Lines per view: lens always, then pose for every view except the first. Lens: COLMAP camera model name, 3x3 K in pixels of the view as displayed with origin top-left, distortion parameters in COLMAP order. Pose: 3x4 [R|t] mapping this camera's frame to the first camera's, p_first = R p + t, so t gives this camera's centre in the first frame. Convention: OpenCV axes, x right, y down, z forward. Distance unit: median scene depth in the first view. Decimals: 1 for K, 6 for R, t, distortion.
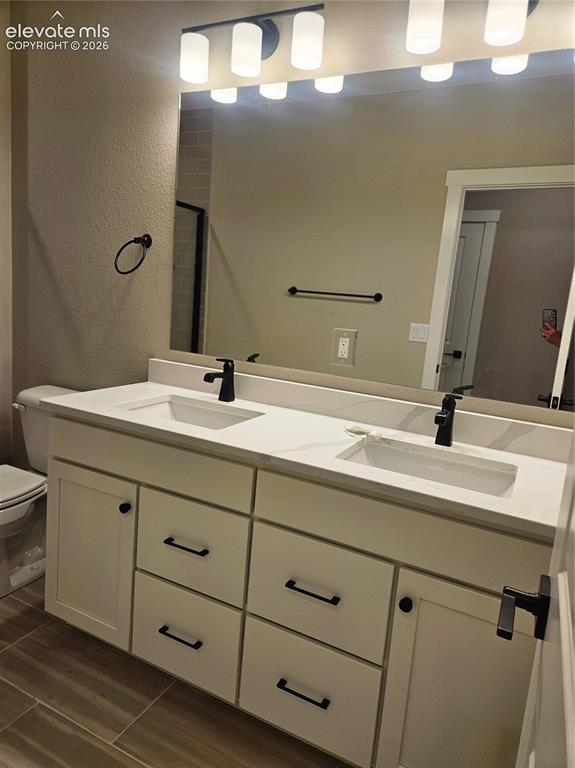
lens RADIAL K [[515.1, 0, 299.0], [0, 515.1, 380.4], [0, 0, 1]] dist [0.021075, -0.005322]
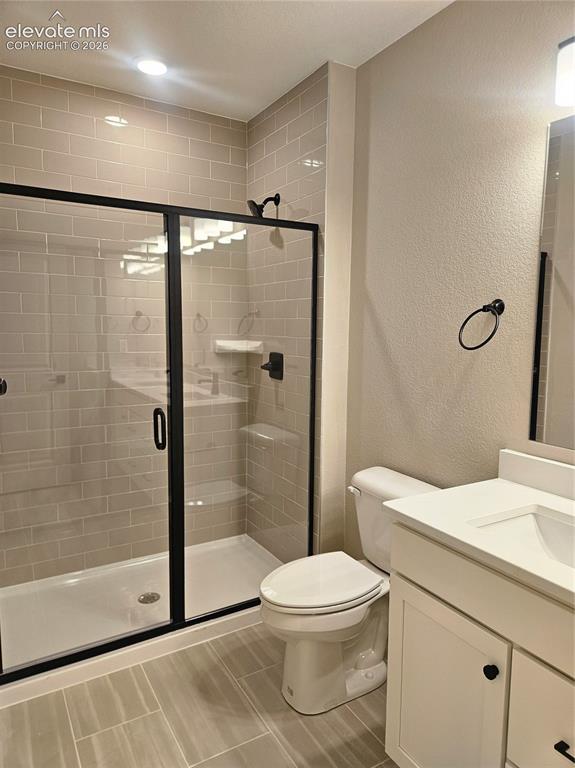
lens RADIAL K [[515.1, 0, 299.0], [0, 515.1, 380.4], [0, 0, 1]] dist [0.021075, -0.005322]
pose [[0.842224, -0.024575, -0.538567, -0.118255], [-0.018339, 0.997077, -0.074176, -0.085491], [0.538816, 0.072349, 0.839311, 0.145275]]
